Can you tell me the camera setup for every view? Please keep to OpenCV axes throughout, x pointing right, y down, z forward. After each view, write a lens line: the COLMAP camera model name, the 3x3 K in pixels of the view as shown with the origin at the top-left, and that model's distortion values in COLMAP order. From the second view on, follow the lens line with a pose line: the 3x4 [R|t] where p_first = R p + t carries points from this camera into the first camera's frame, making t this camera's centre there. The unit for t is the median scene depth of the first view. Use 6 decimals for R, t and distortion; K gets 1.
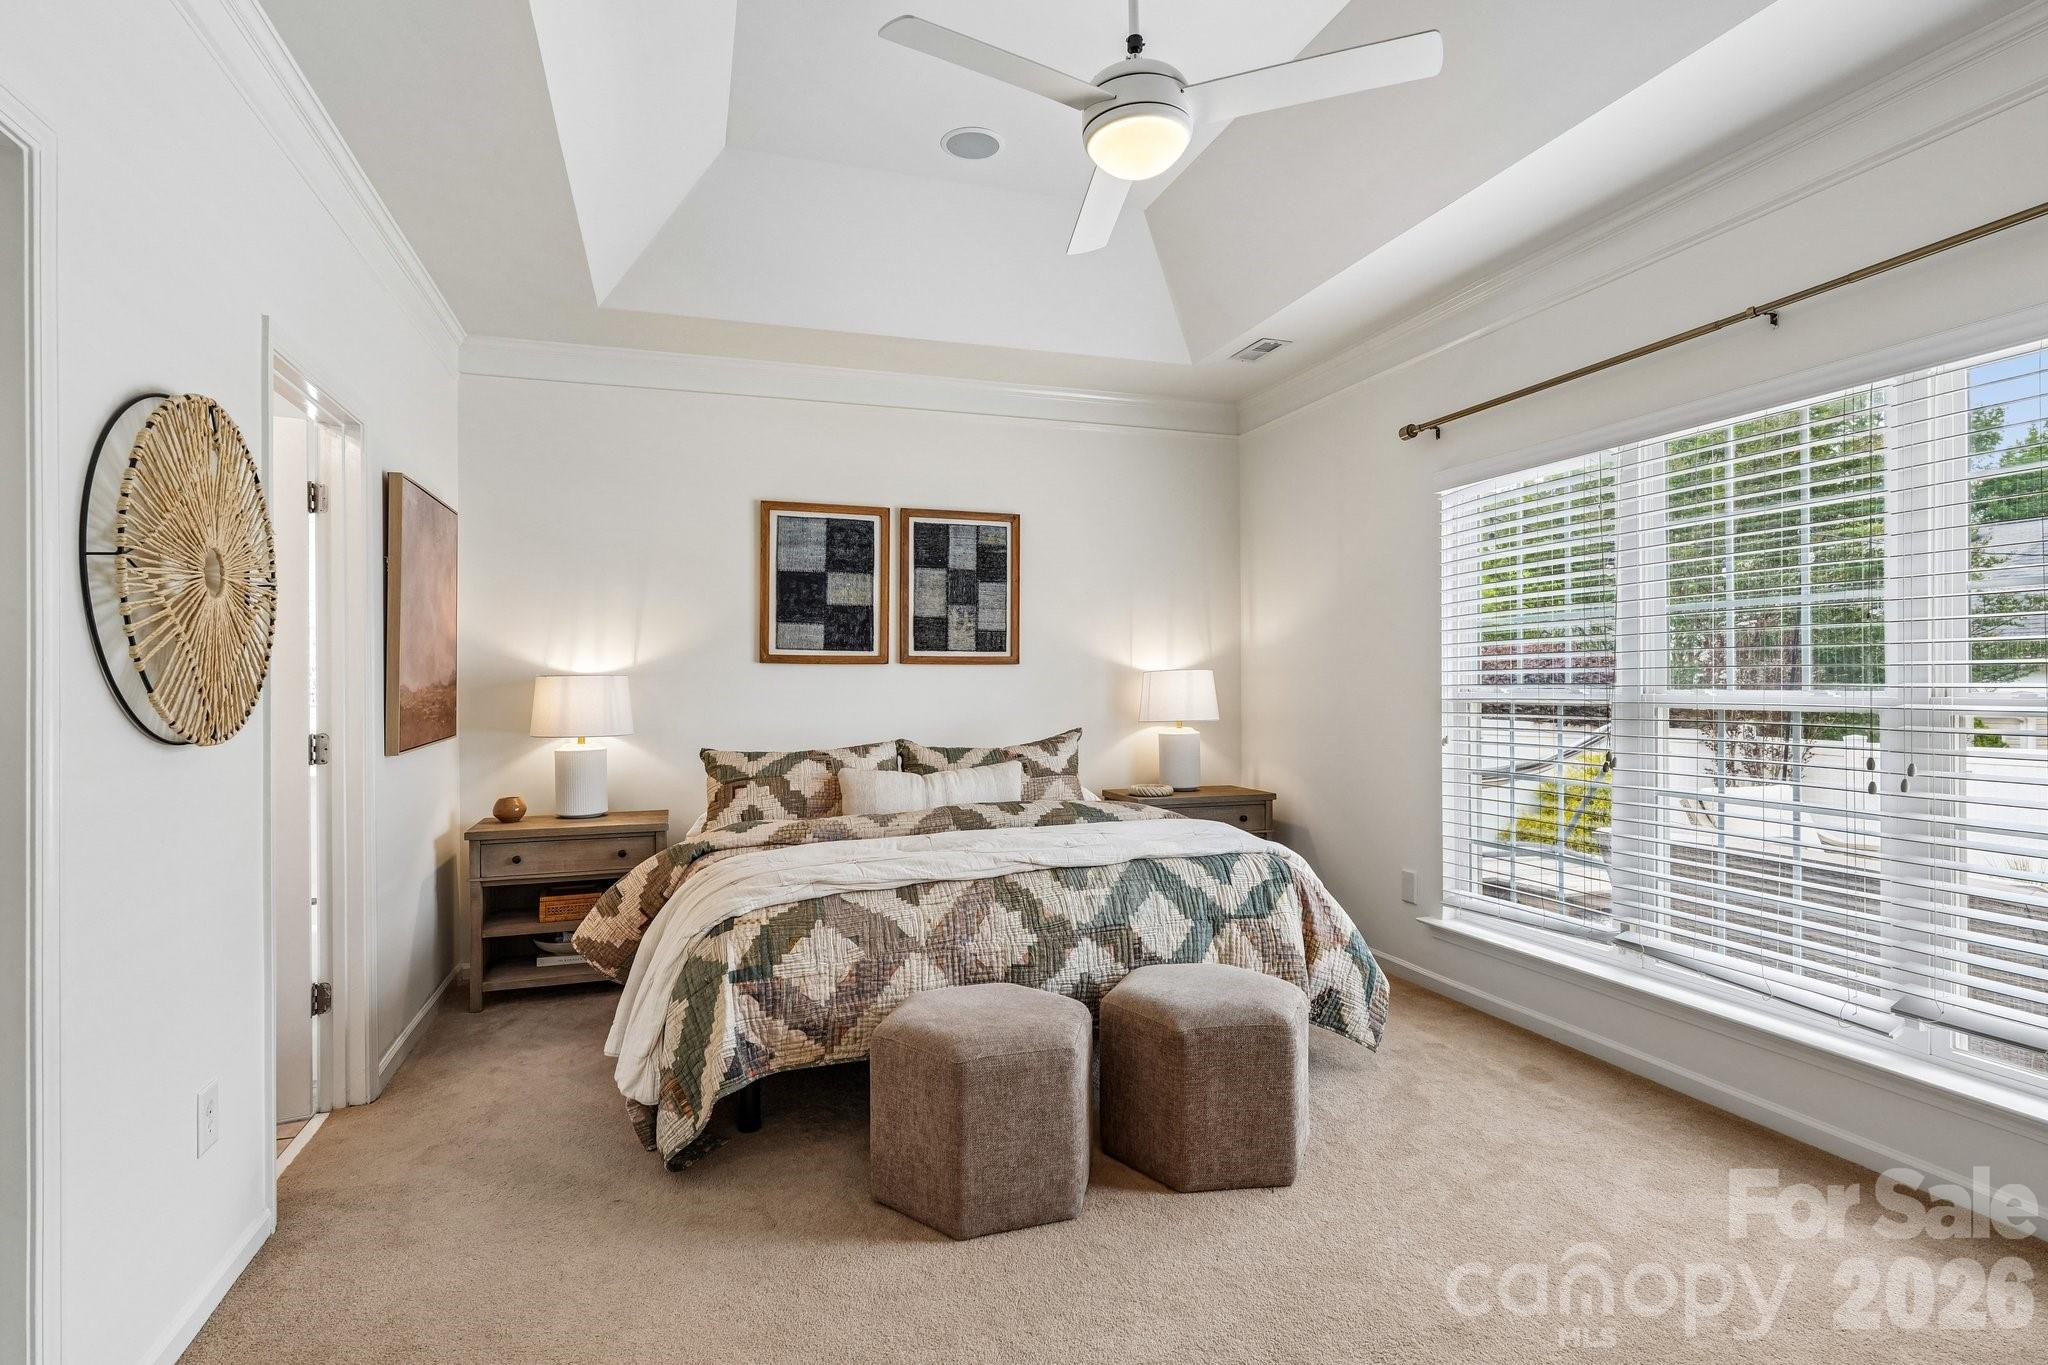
lens RADIAL K [[1021.3, 0, 1026.4], [0, 1021.3, 683.4], [0, 0, 1]] dist [0.000328, 0.000140]
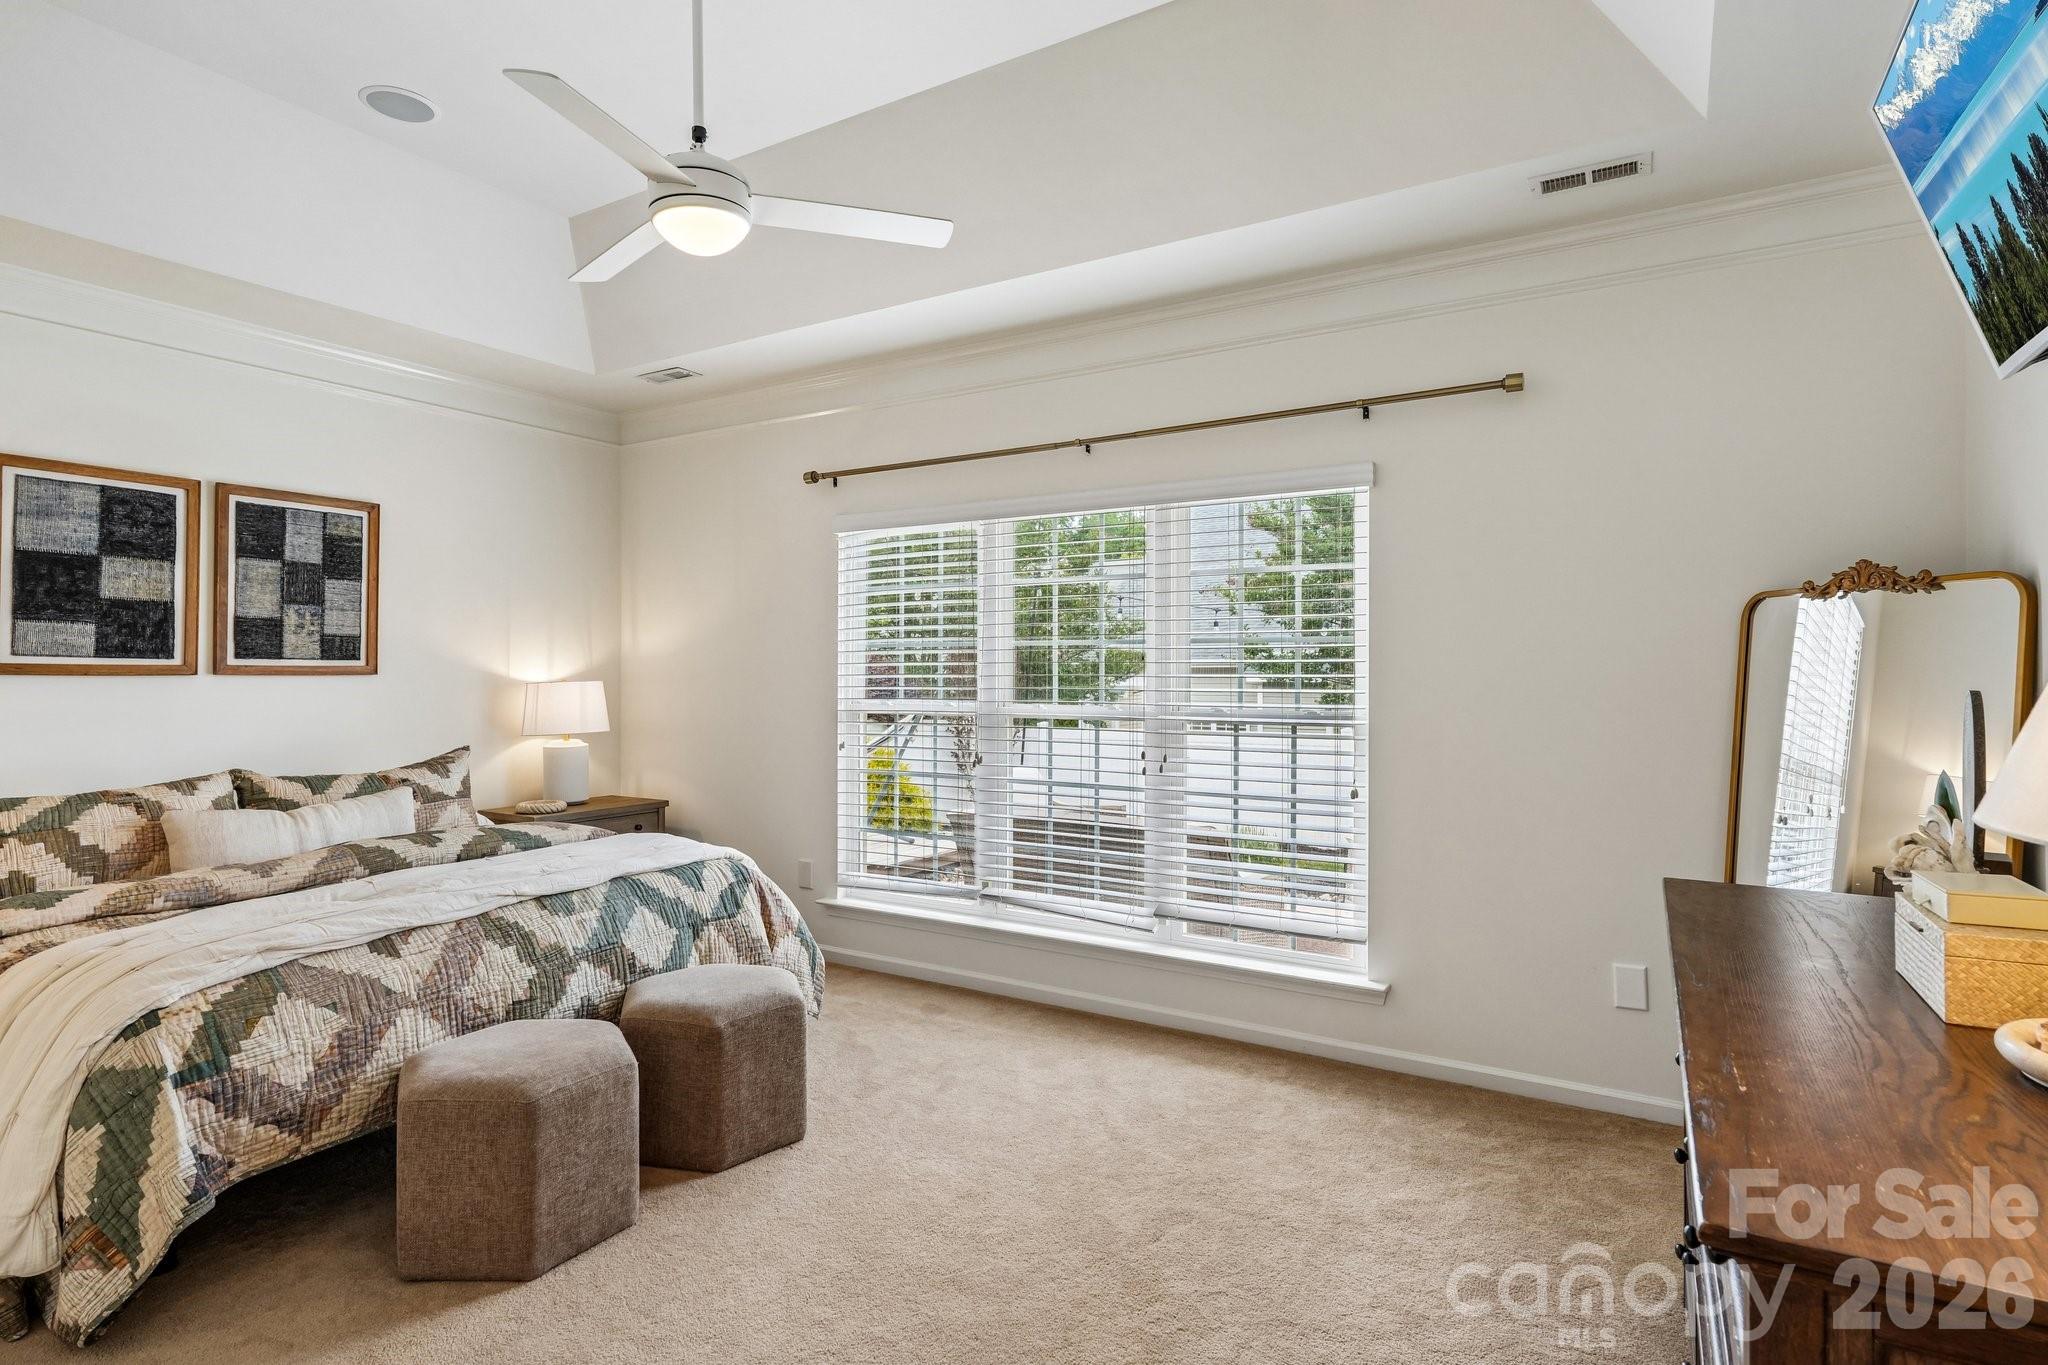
lens RADIAL K [[1021.3, 0, 1030.9], [0, 1021.3, 675.4], [0, 0, 1]] dist [0.000328, 0.000140]
pose [[0.768592, 0.003929, 0.639728, -0.226978], [-0.003171, 0.999992, -0.002331, -0.029675], [-0.639732, -0.000237, 0.768598, -0.052665]]
